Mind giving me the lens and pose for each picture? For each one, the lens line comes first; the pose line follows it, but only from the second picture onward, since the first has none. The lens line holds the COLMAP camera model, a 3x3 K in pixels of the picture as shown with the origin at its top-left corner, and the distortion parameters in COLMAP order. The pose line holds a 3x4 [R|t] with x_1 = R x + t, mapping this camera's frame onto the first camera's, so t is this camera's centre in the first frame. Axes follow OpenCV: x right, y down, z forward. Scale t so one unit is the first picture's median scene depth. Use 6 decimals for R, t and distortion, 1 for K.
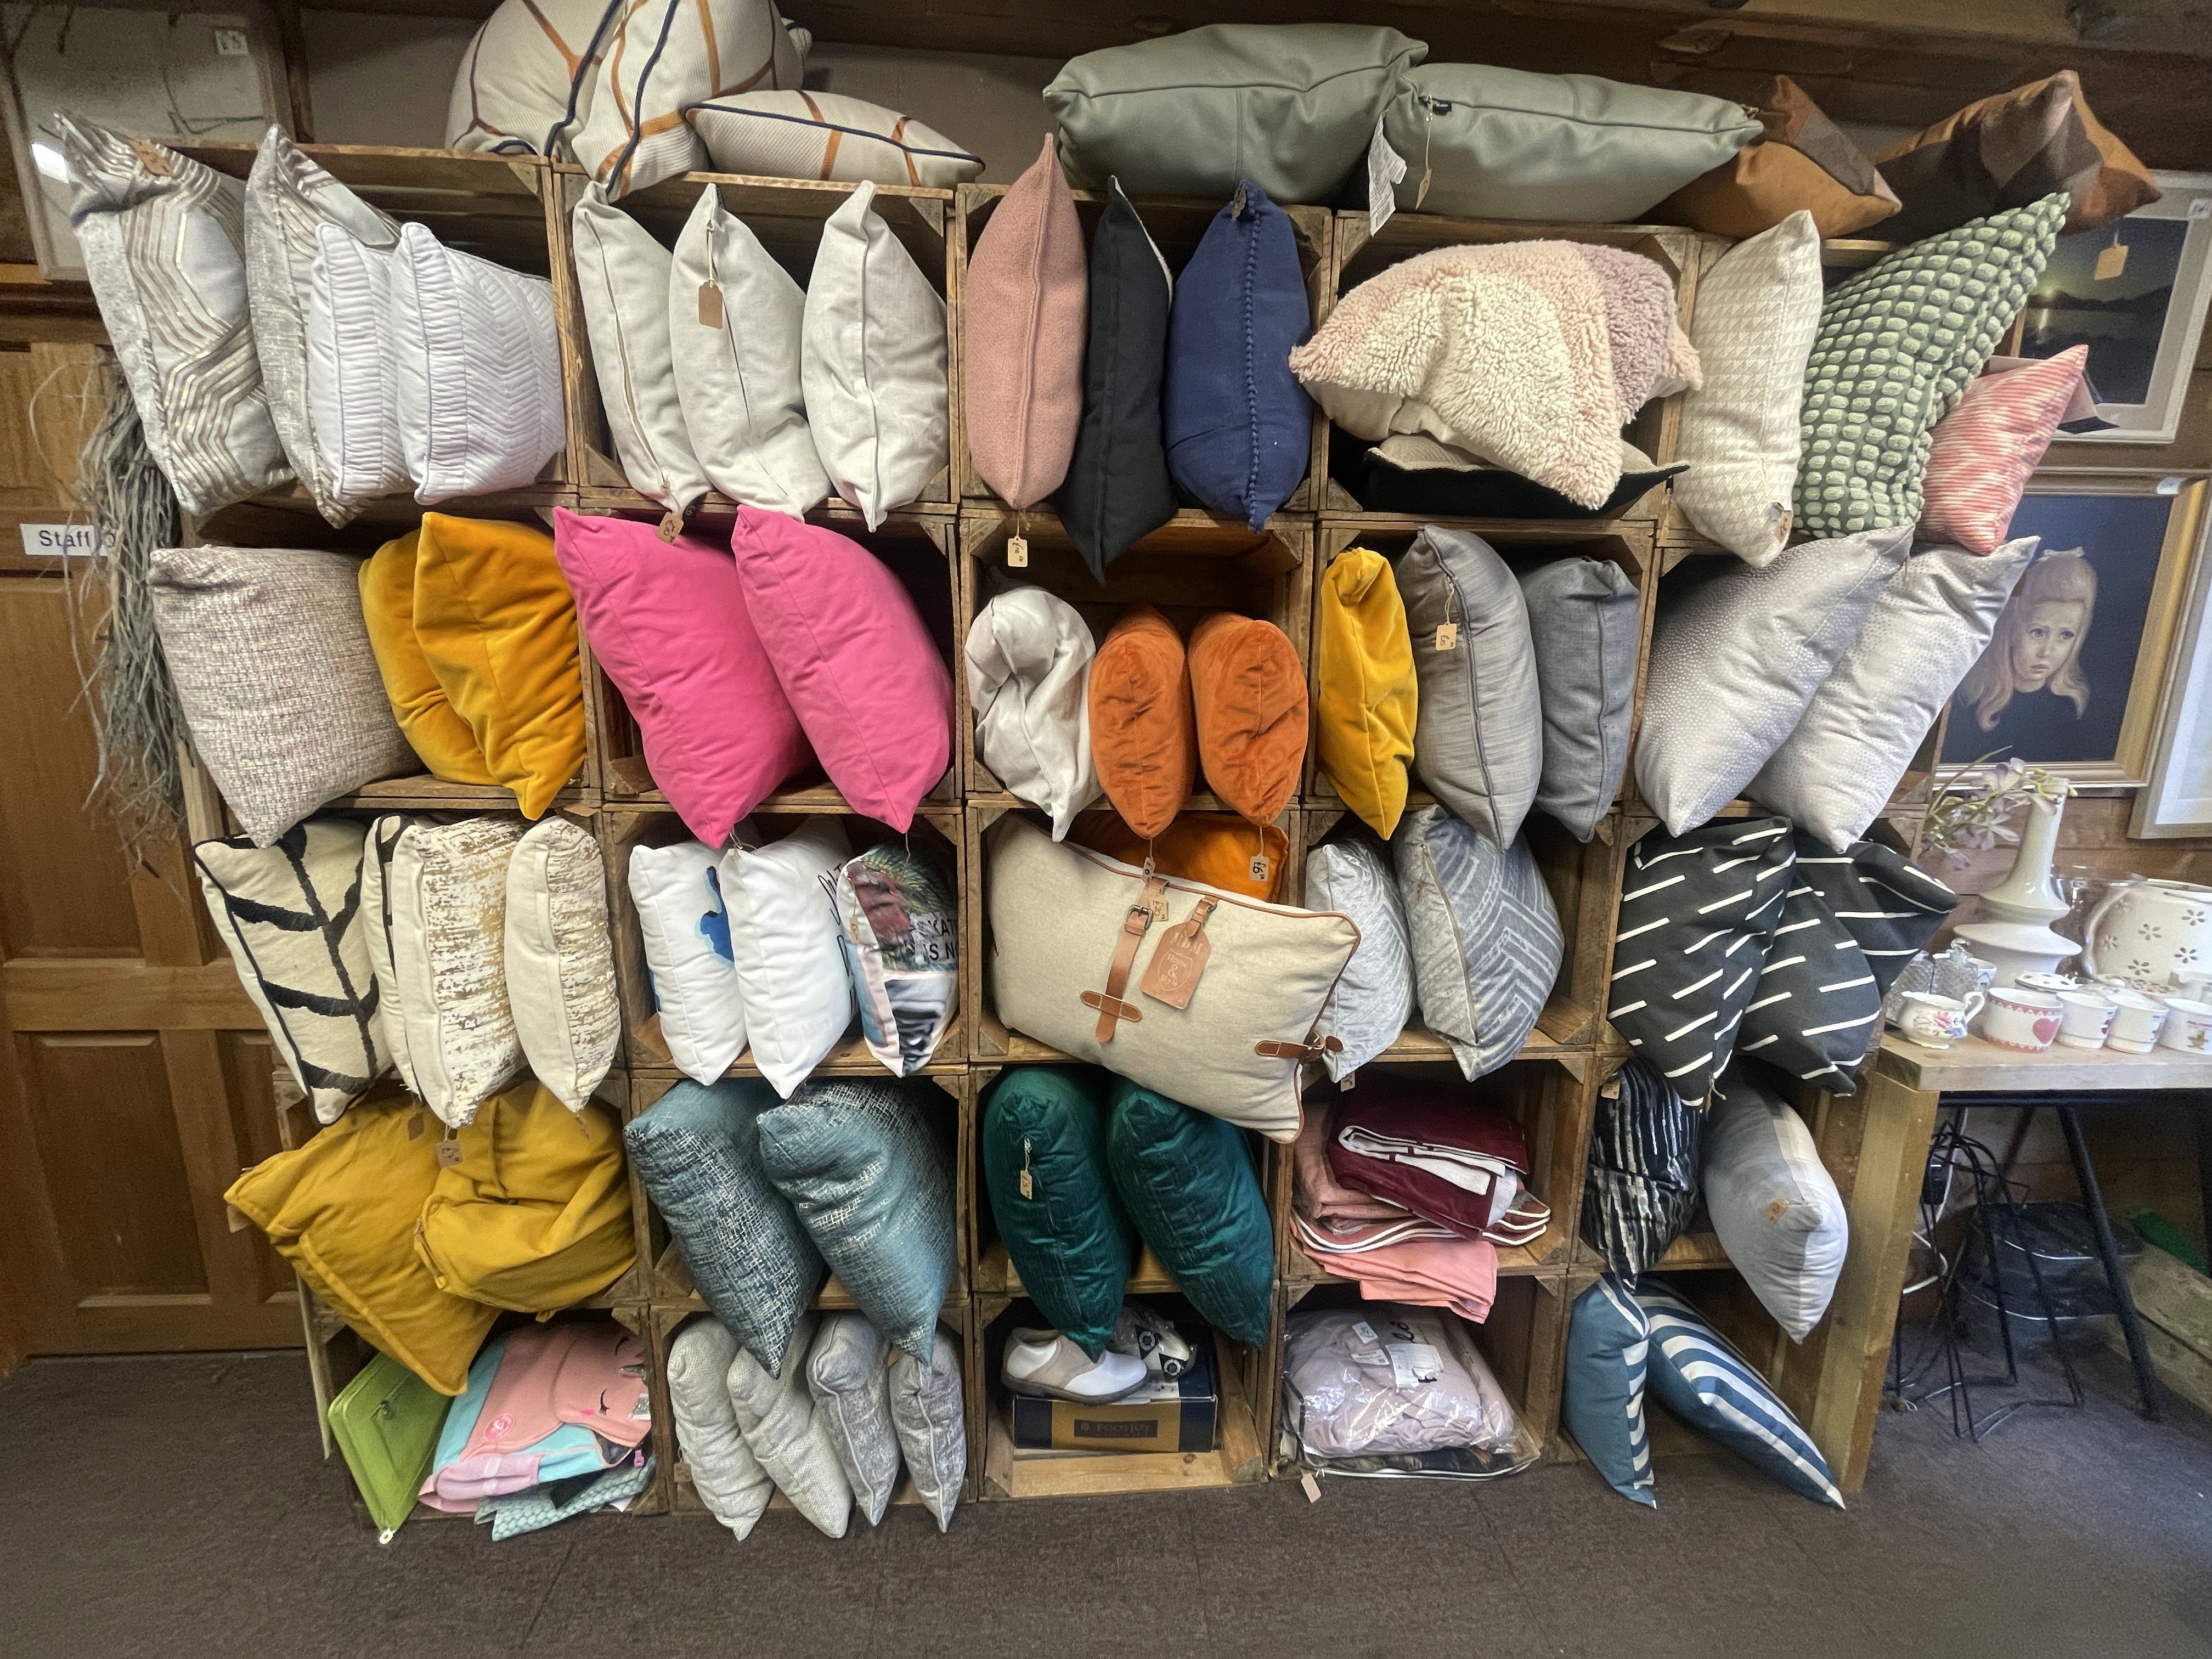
lens RADIAL K [[878.9, 0, 1101.5], [0, 878.9, 838.1], [0, 0, 1]] dist [-0.002664, -0.000135]
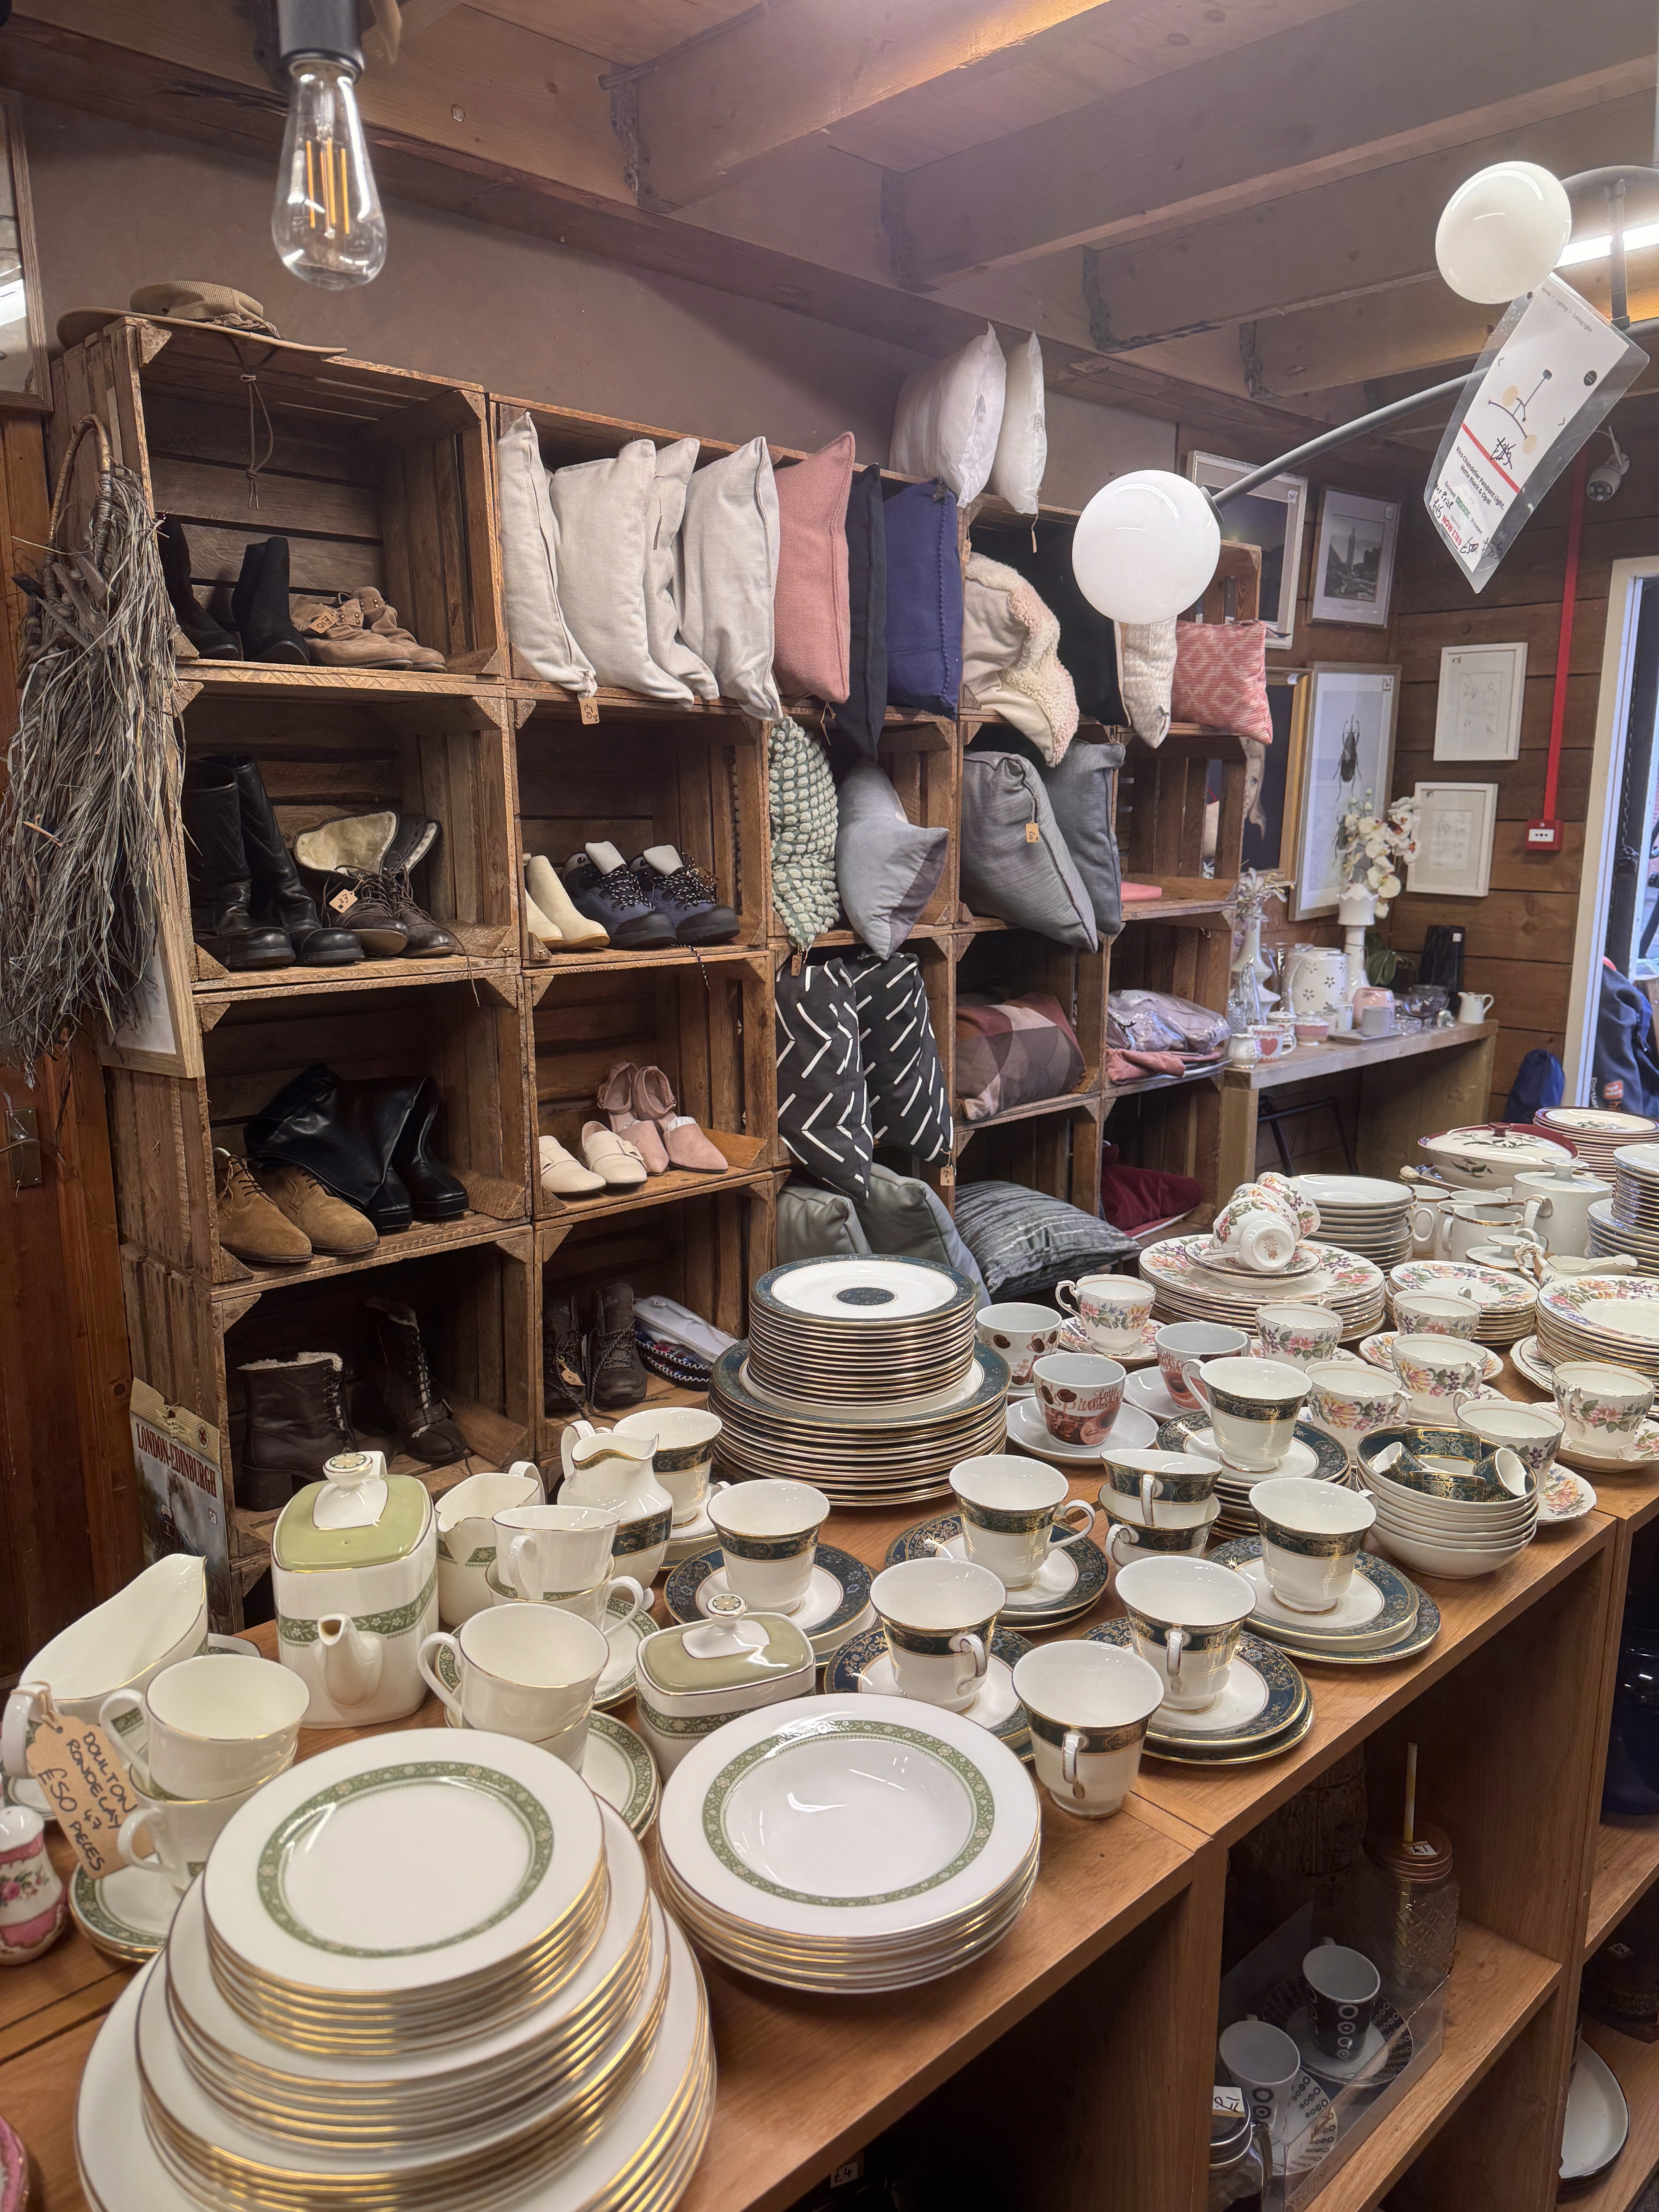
lens RADIAL K [[1568.4, 0, 832.2], [0, 1568.4, 1108.6], [0, 0, 1]] dist [-0.000787, -0.000122]
pose [[0.762244, -0.135508, 0.632947, -1.164618], [0.082802, 0.990221, 0.112280, -0.048016], [-0.641972, -0.033175, 0.766010, -0.560637]]
